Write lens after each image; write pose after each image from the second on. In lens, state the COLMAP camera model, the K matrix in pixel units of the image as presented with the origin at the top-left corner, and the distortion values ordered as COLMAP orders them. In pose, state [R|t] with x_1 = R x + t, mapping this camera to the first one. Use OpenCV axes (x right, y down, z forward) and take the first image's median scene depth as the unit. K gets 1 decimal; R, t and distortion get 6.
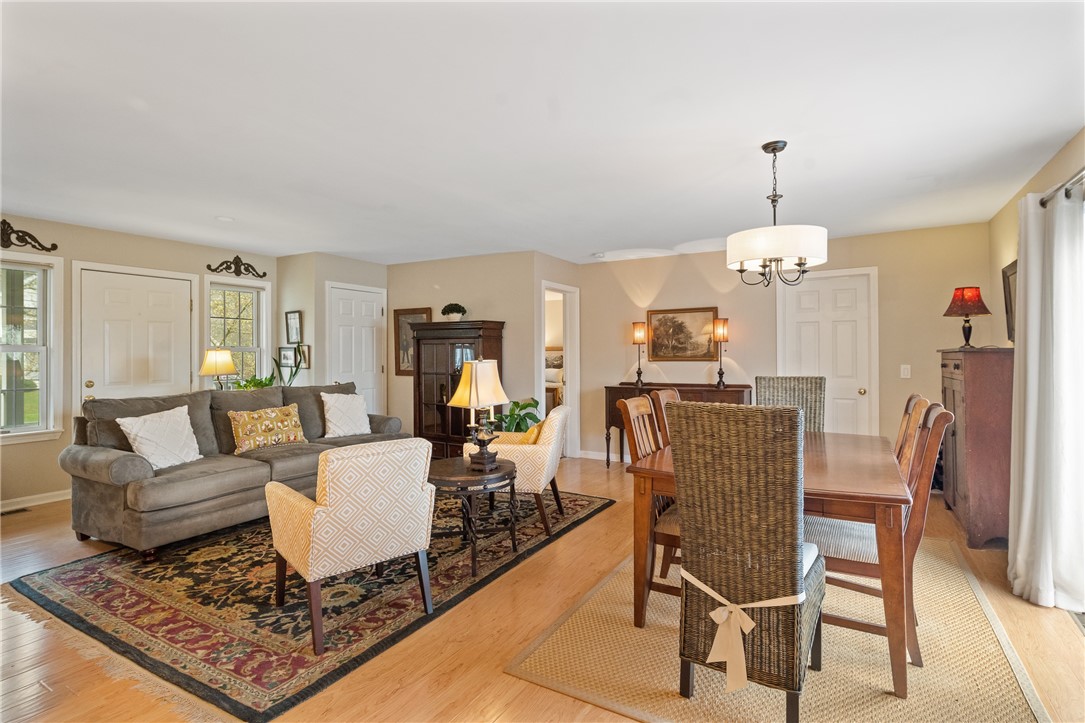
lens RADIAL K [[532.6, 0, 546.6], [0, 532.6, 346.1], [0, 0, 1]] dist [0.008566, -0.002420]
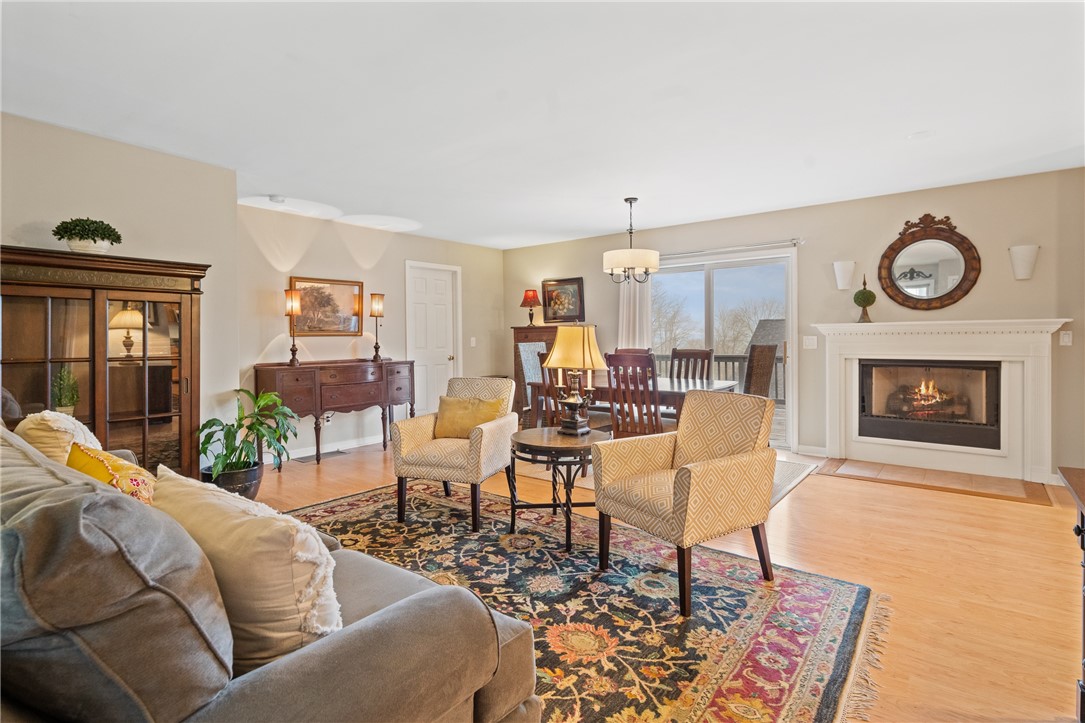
lens RADIAL K [[532.6, 0, 543.8], [0, 532.6, 344.2], [0, 0, 1]] dist [0.008566, -0.002420]
pose [[0.134615, -0.011018, 0.990837, -0.882070], [-0.008289, 0.999891, 0.012245, 0.039813], [-0.990863, -0.009861, 0.134509, 0.731604]]
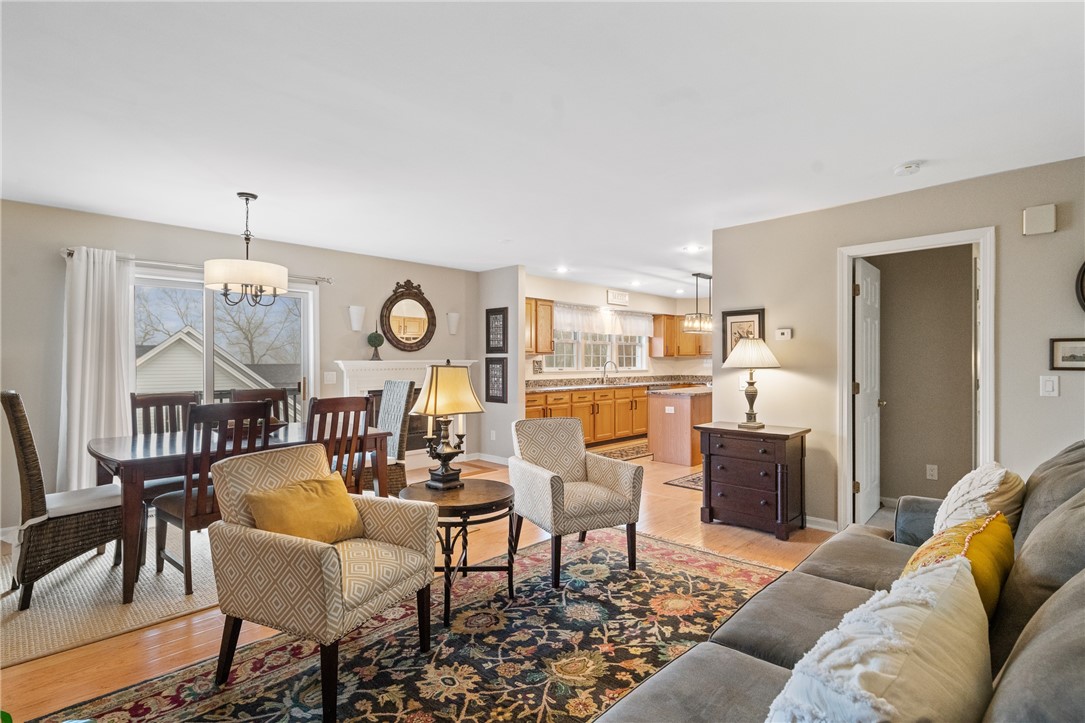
lens RADIAL K [[532.6, 0, 550.7], [0, 532.6, 366.7], [0, 0, 1]] dist [0.008566, -0.002420]
pose [[-0.974217, 0.004421, 0.225569, -0.389655], [0.003397, 0.999982, -0.004929, 0.026855], [-0.225586, -0.004036, -0.974215, 1.447288]]
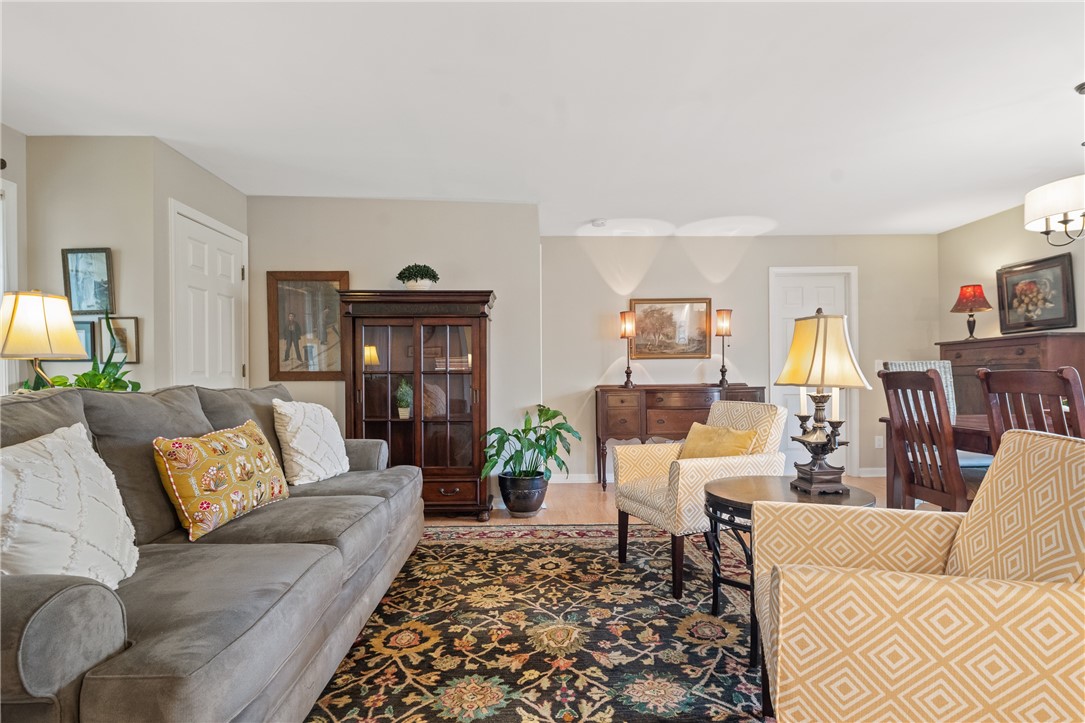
lens RADIAL K [[554.3, 0, 548.0], [0, 554.3, 377.7], [0, 0, 1]] dist [-0.000626, -0.000187]
pose [[0.843803, -0.003667, 0.536640, -0.581008], [-0.002264, 0.999943, 0.010392, 0.072688], [-0.536648, -0.009984, 0.843747, 0.493826]]
